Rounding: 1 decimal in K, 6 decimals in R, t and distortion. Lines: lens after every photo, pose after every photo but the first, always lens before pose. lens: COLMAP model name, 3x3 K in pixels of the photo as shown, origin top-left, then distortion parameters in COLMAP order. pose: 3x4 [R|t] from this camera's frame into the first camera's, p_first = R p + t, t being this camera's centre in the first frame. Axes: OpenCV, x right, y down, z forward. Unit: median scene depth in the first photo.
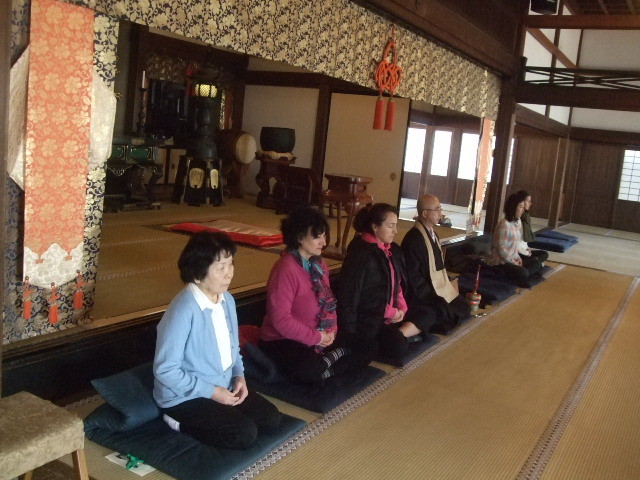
lens RADIAL K [[690.5, 0, 320.0], [0, 690.5, 240.0], [0, 0, 1]] dist [-0.112676, 0.115549]
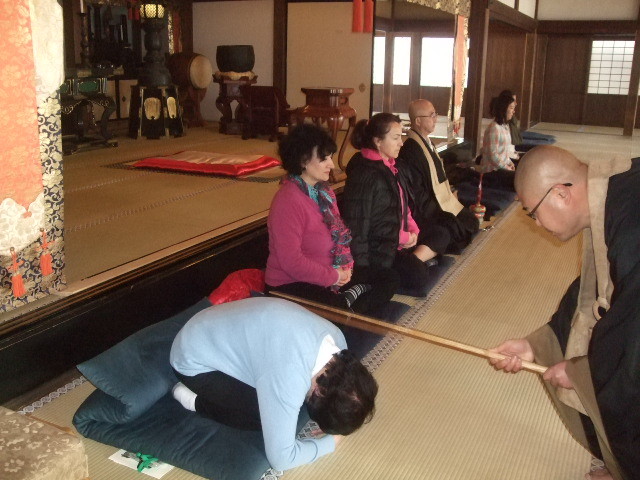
lens RADIAL K [[690.5, 0, 320.0], [0, 690.5, 240.0], [0, 0, 1]] dist [-0.112676, 0.115549]
pose [[0.993589, -0.099870, 0.052987, -0.037305], [0.093178, 0.988812, 0.116484, -0.002727], [-0.064028, -0.110800, 0.991778, 0.094228]]
